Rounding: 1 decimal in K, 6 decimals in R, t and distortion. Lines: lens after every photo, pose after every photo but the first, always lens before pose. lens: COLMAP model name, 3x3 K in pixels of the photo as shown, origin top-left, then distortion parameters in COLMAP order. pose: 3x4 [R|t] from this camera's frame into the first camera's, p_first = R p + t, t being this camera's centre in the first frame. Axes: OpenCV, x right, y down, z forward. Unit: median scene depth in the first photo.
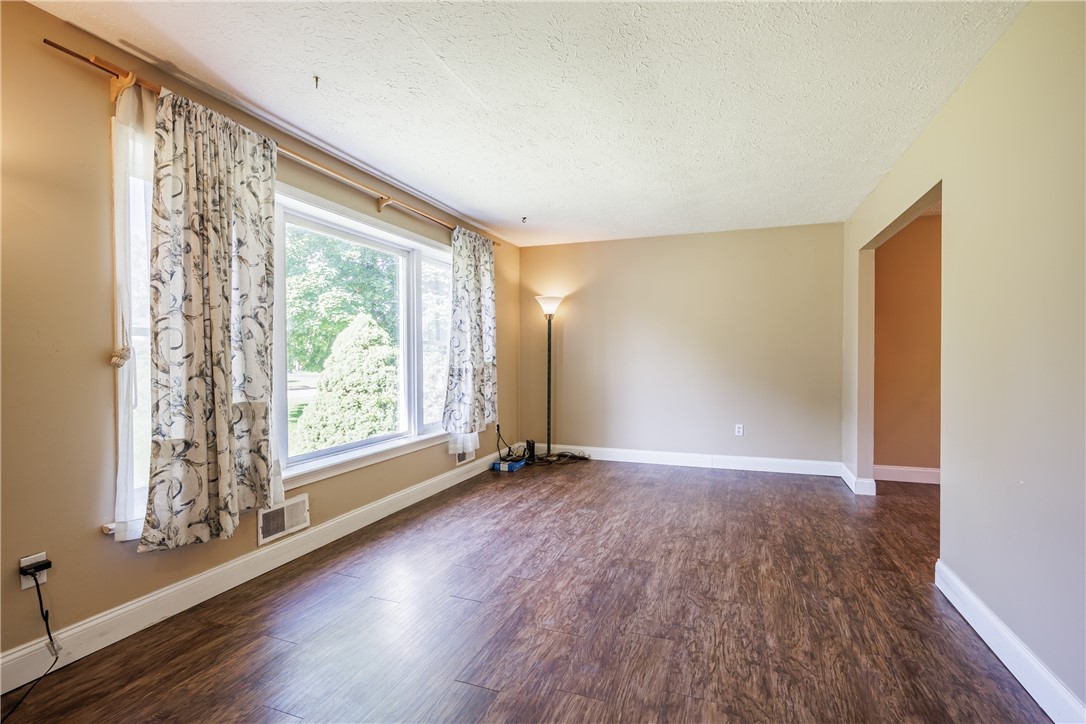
lens RADIAL K [[507.9, 0, 543.3], [0, 507.9, 362.6], [0, 0, 1]] dist [-0.007586, 0.000351]
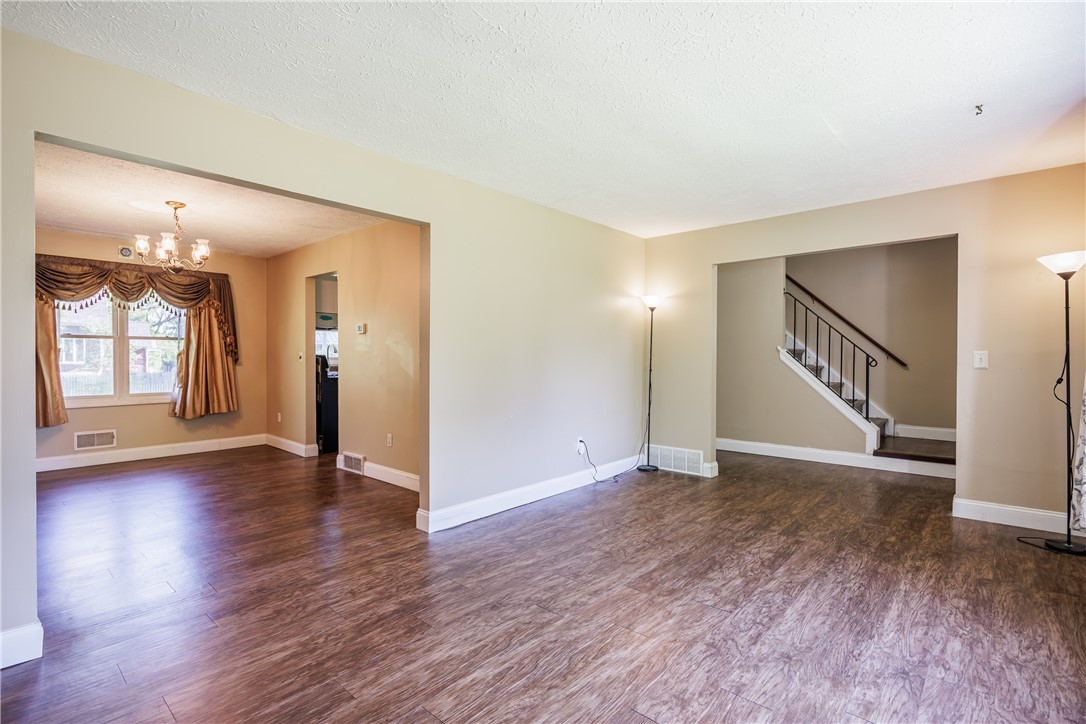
lens RADIAL K [[507.9, 0, 542.6], [0, 507.9, 360.9], [0, 0, 1]] dist [-0.007586, 0.000351]
pose [[-0.931993, -0.001926, 0.362470, 0.028518], [0.006688, 0.999724, 0.022509, -0.030841], [-0.362413, 0.023403, -0.931724, 1.961907]]
